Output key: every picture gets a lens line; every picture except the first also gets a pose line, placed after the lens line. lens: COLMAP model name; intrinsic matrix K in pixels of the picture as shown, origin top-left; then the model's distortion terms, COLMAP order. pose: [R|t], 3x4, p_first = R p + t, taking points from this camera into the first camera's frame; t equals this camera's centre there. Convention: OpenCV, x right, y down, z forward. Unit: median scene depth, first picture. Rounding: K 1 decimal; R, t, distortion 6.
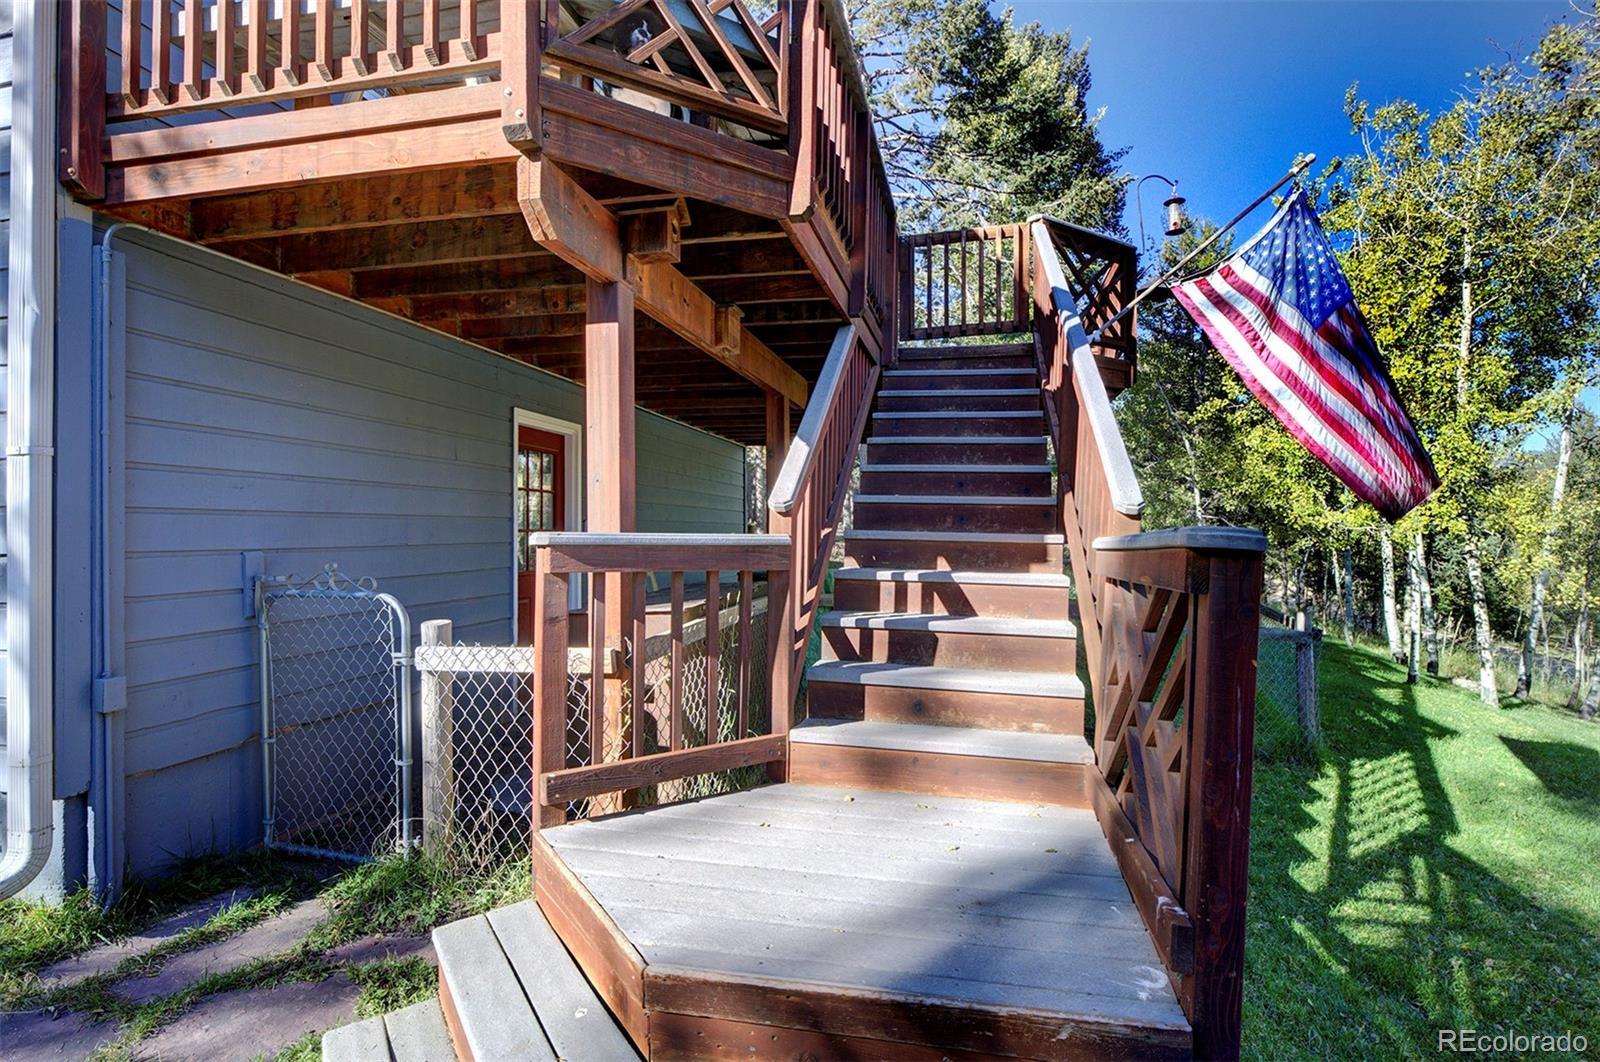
lens RADIAL K [[770.7, 0, 805.6], [0, 770.7, 530.8], [0, 0, 1]] dist [-0.002161, -0.000786]
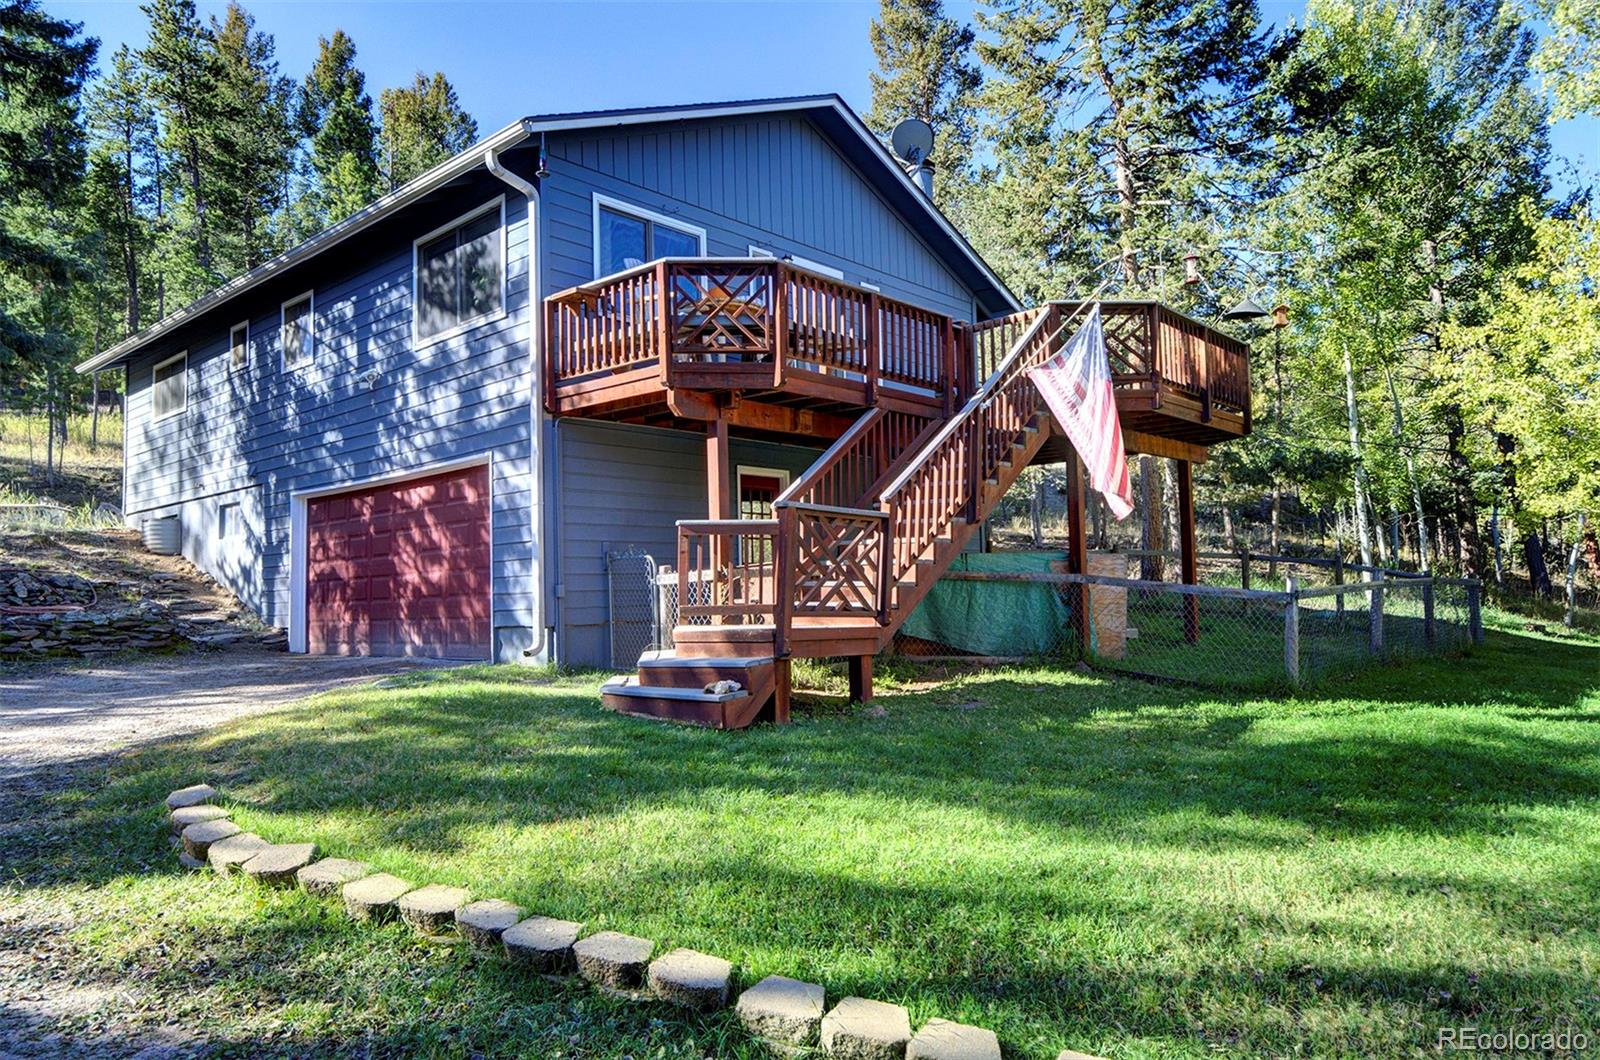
lens RADIAL K [[1023.9, 0, 798.9], [0, 1023.9, 534.6], [0, 0, 1]] dist [0.006621, 0.001595]
pose [[0.873836, -0.049271, -0.483719, 1.648993], [0.027098, 0.998241, -0.052726, 0.234429], [0.485466, 0.032966, 0.873634, -1.820284]]
